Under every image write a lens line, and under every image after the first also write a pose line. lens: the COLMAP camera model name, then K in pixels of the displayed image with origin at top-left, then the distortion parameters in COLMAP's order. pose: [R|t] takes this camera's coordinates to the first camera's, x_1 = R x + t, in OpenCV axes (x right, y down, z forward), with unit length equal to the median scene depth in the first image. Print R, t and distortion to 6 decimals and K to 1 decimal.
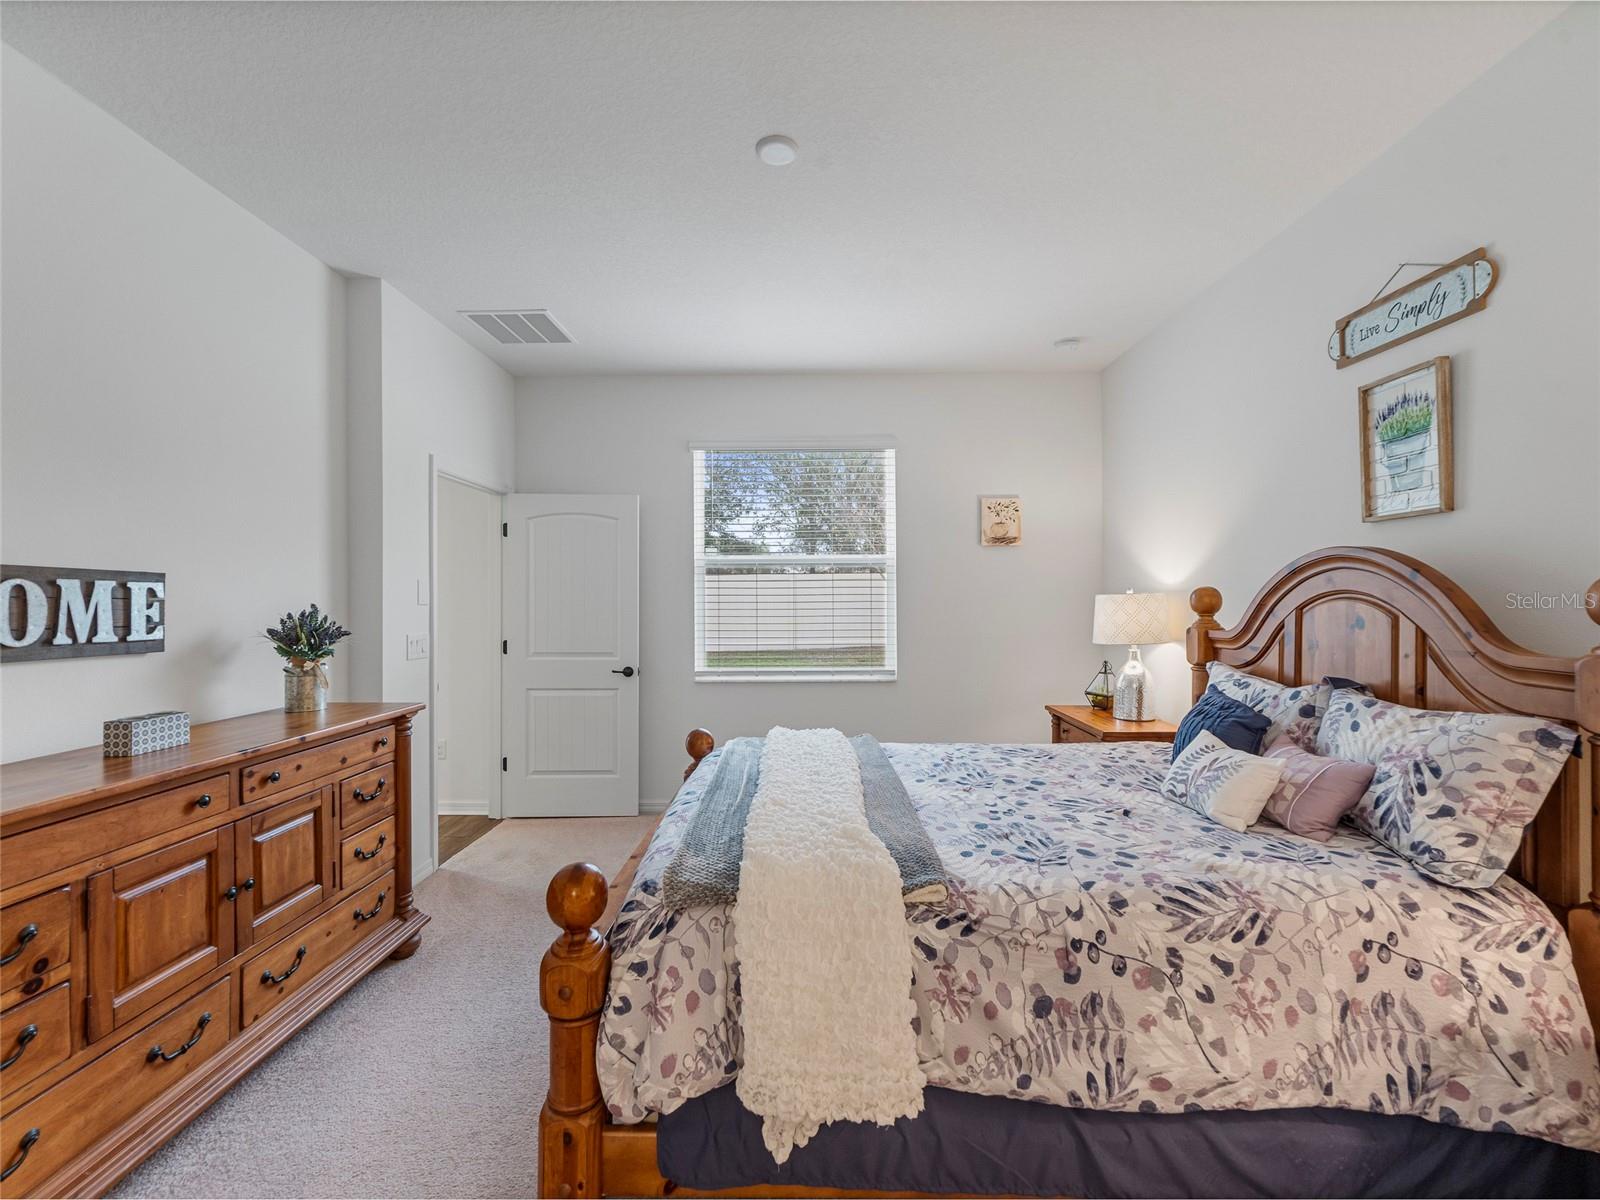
lens RADIAL K [[641.5, 0, 799.9], [0, 641.5, 604.8], [0, 0, 1]] dist [-0.001097, 0.000953]
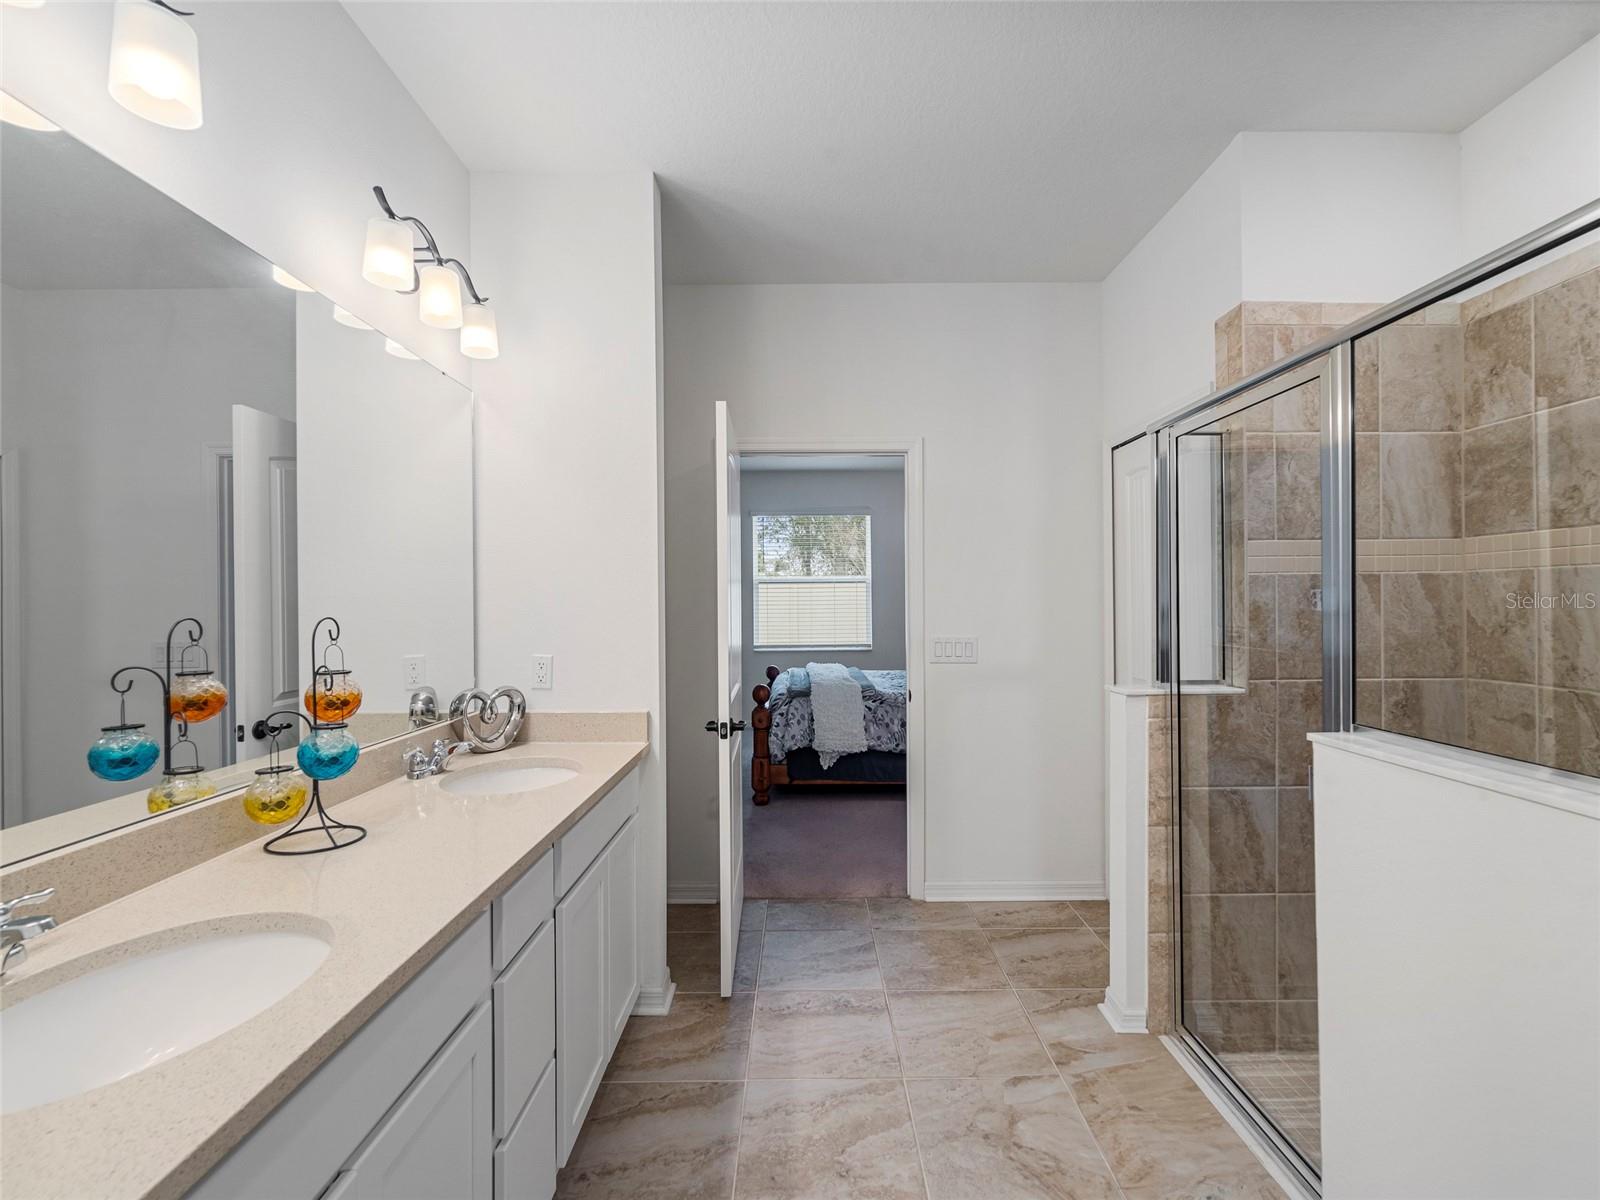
lens RADIAL K [[641.5, 0, 805.6], [0, 641.5, 606.8], [0, 0, 1]] dist [-0.001097, 0.000953]
pose [[0.999804, 0.001044, 0.019786, -0.158840], [-0.000964, 0.999991, -0.004088, 0.023492], [-0.019790, 0.004068, 0.999796, -1.880379]]
